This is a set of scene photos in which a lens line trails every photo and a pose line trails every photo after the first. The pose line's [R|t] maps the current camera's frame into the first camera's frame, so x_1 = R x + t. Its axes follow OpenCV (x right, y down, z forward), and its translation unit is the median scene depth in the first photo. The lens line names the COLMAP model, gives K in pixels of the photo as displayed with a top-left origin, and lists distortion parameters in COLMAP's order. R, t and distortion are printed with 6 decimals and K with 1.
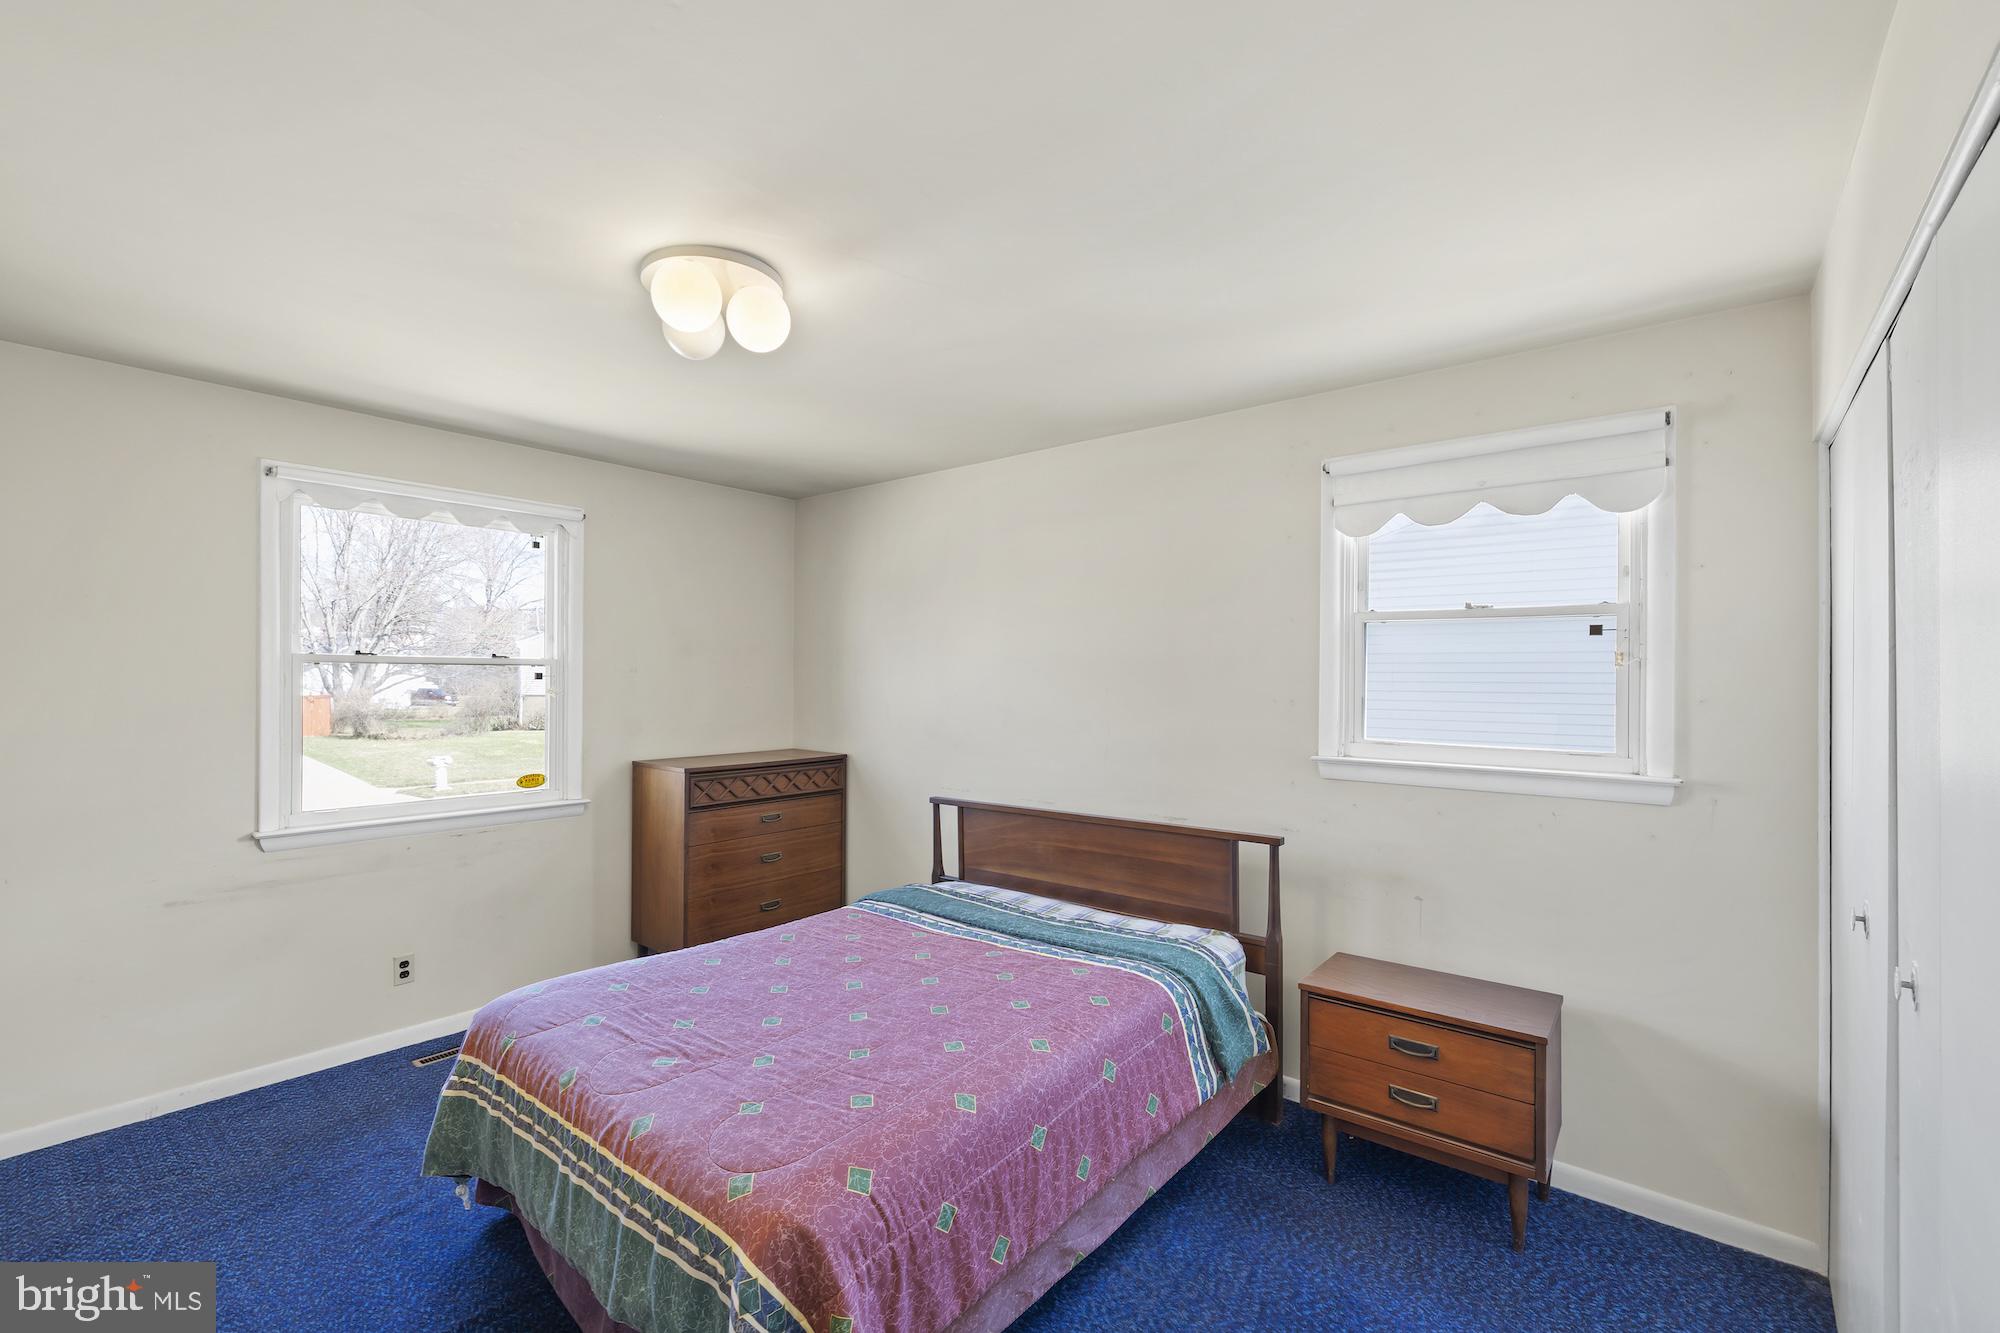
lens RADIAL K [[855.5, 0, 985.0], [0, 855.5, 655.5], [0, 0, 1]] dist [-0.000590, -0.000020]
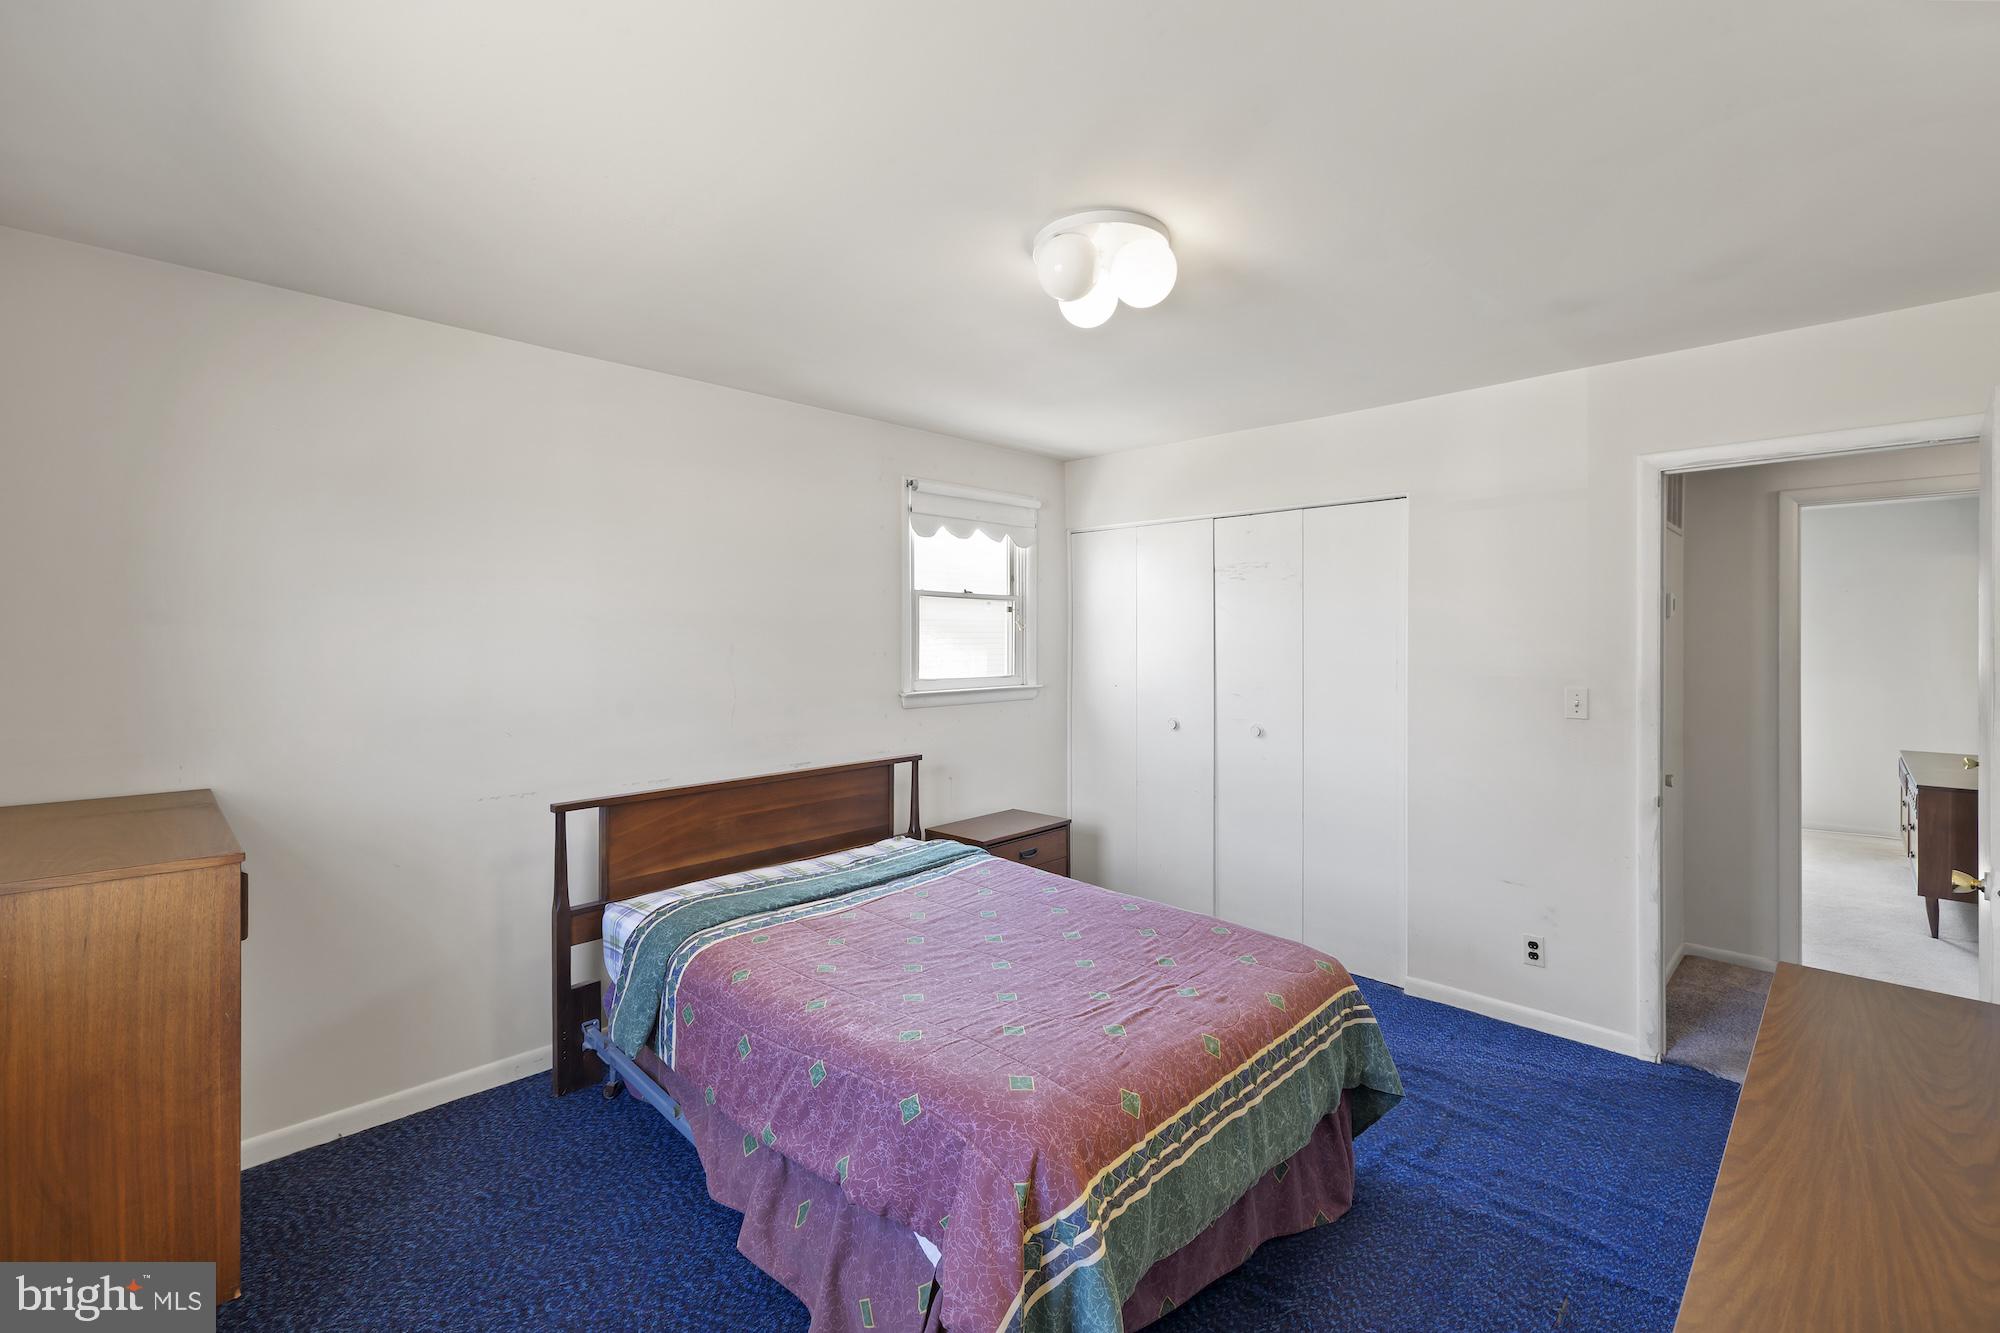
lens RADIAL K [[855.5, 0, 985.0], [0, 855.5, 655.5], [0, 0, 1]] dist [-0.000590, -0.000020]
pose [[0.079150, -0.026309, 0.996515, -0.953312], [-0.027178, 0.999223, 0.028539, 0.015597], [-0.996492, -0.029342, 0.078374, 0.769242]]
